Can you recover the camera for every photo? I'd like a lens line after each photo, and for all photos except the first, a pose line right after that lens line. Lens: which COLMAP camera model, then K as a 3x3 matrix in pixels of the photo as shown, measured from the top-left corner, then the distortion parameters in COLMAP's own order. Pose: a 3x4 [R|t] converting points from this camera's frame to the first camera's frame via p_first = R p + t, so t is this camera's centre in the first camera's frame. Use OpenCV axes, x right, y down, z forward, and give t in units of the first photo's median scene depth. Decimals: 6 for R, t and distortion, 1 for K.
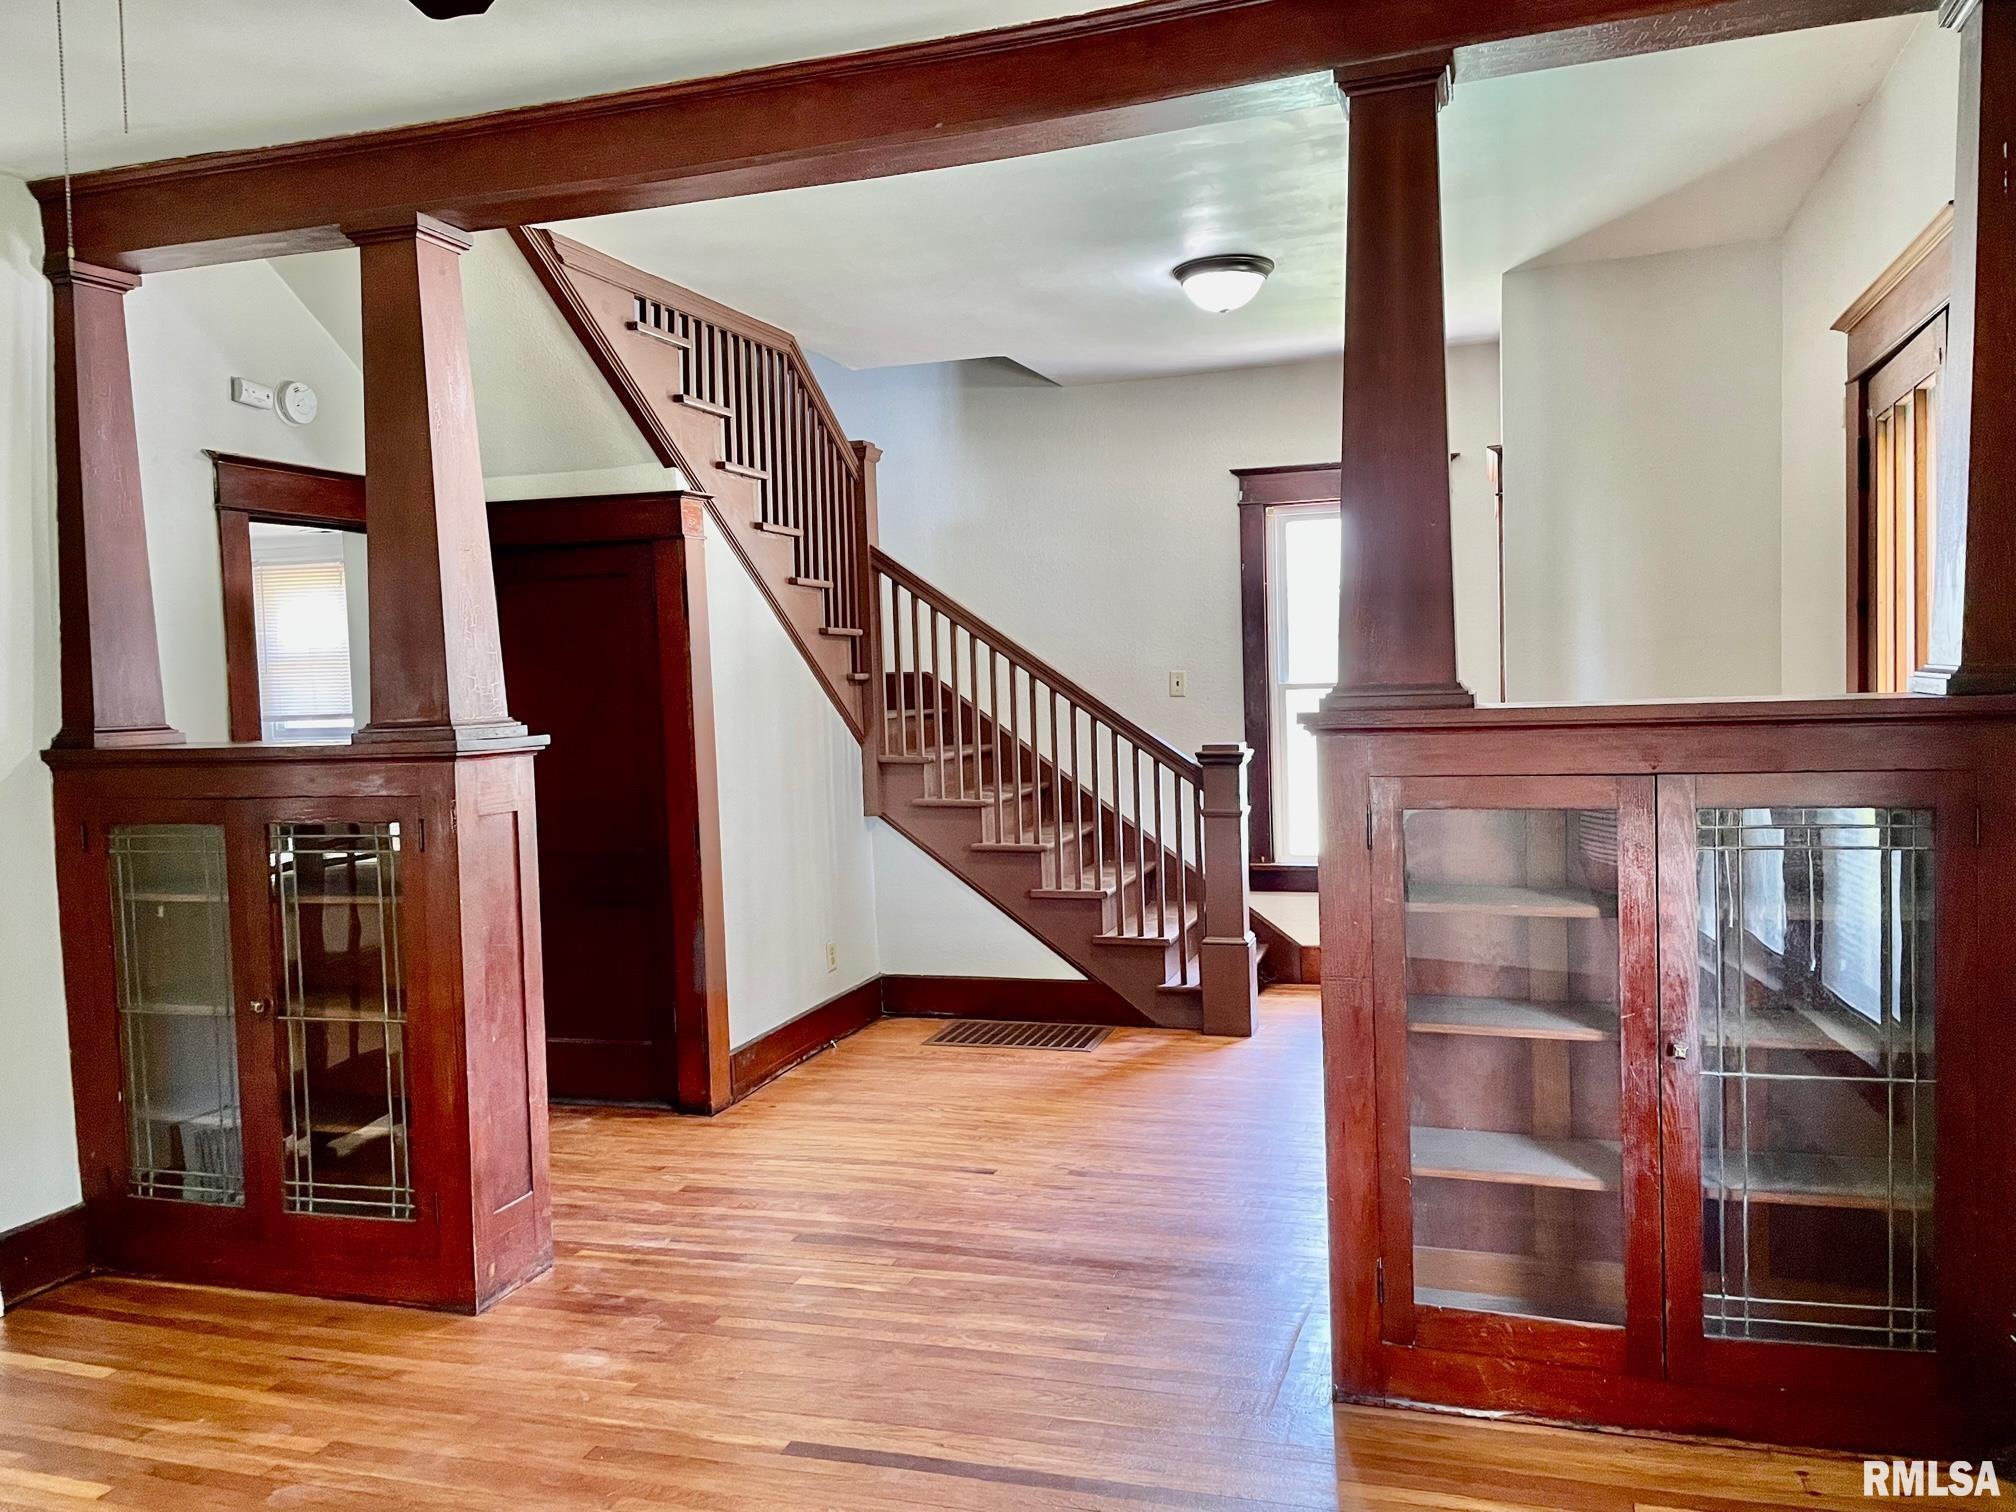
lens RADIAL K [[1522.6, 0, 1017.4], [0, 1522.6, 750.2], [0, 0, 1]] dist [0.088441, -0.112861]
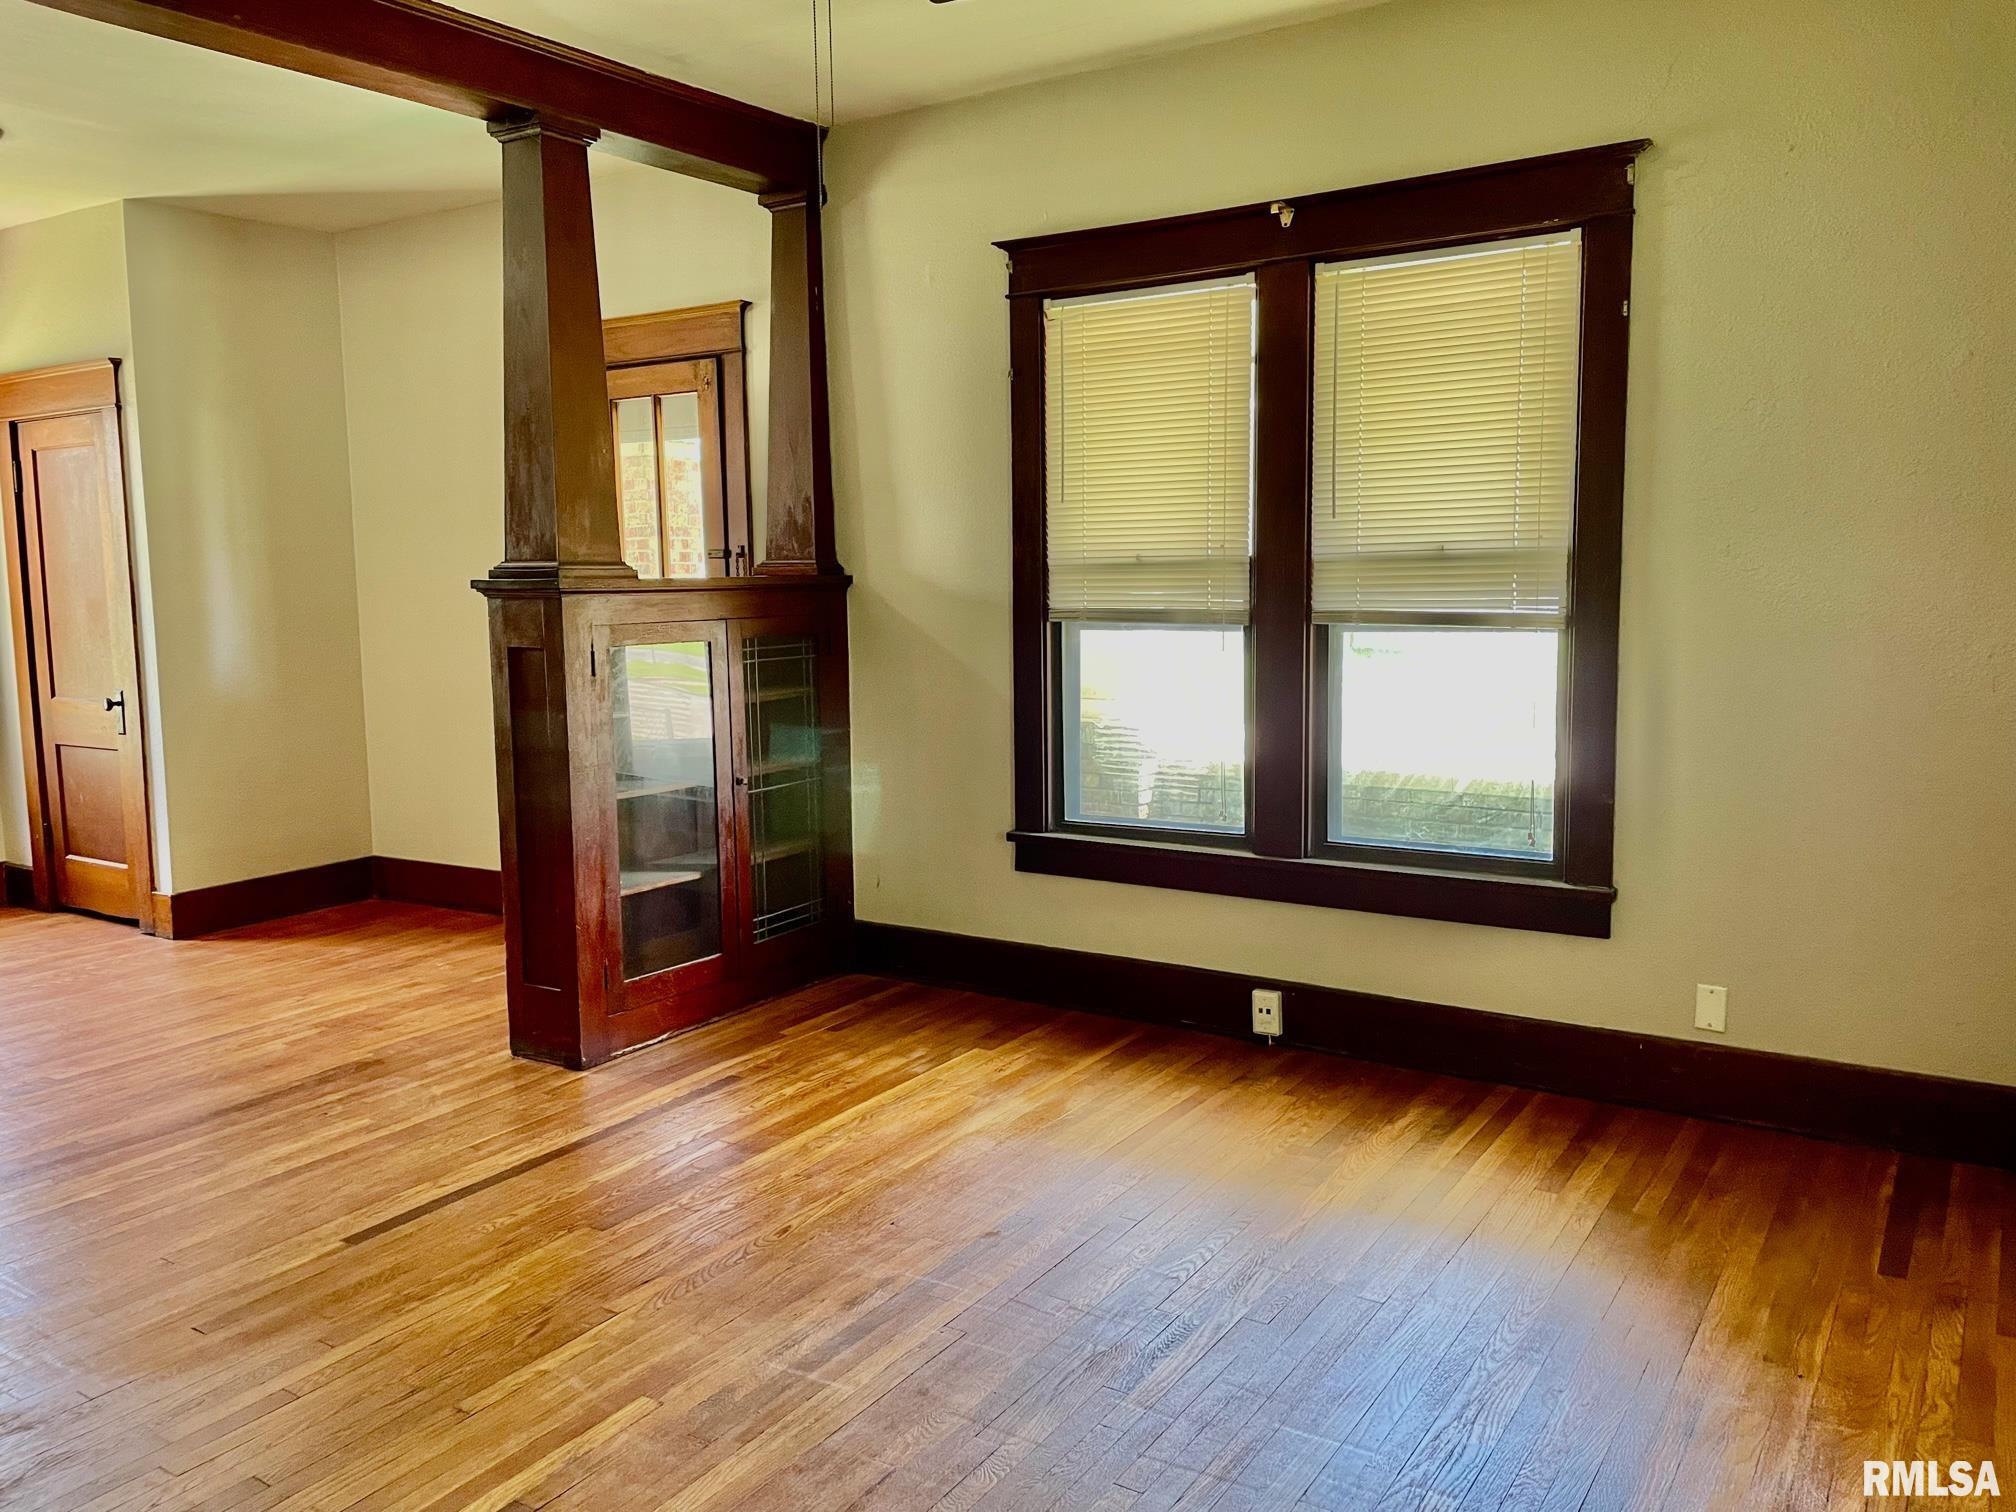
lens RADIAL K [[1522.6, 0, 1015.8], [0, 1522.6, 740.6], [0, 0, 1]] dist [0.088441, -0.112861]
pose [[0.260266, -0.077874, 0.962391, -0.895956], [0.055138, 0.996314, 0.065708, 0.044246], [-0.963961, 0.035963, 0.263601, 0.207287]]
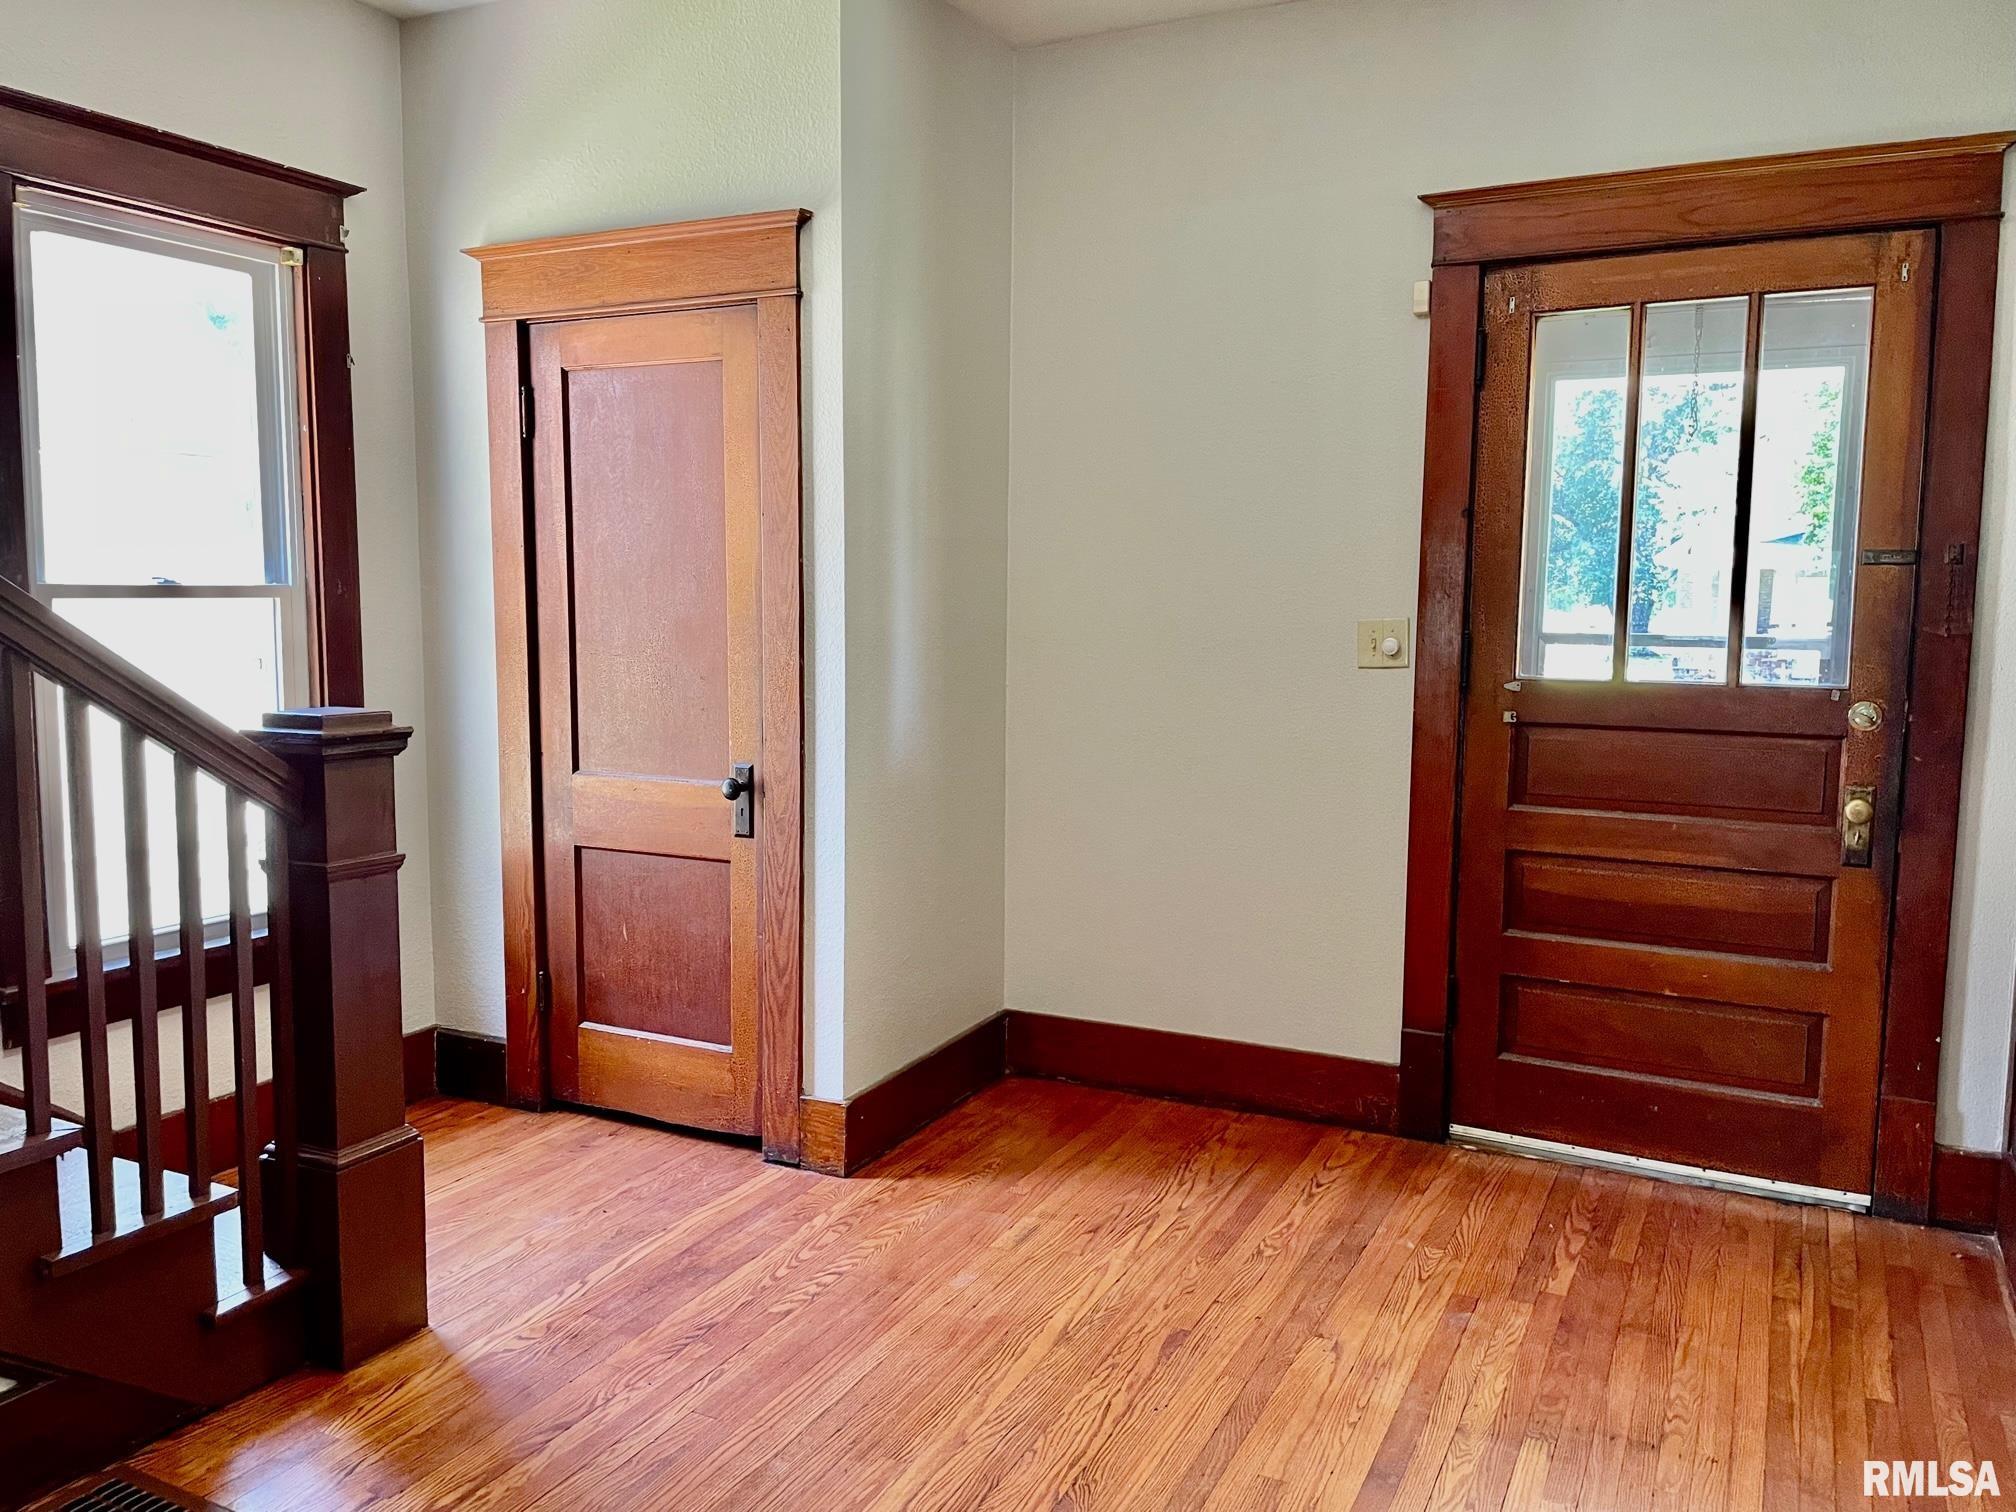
lens RADIAL K [[1522.6, 0, 974.4], [0, 1522.6, 748.7], [0, 0, 1]] dist [0.088441, -0.112861]
pose [[0.163590, -0.069978, 0.984043, -0.487132], [0.038610, 0.997171, 0.064493, -0.026492], [-0.985773, 0.027444, 0.165829, 1.304850]]
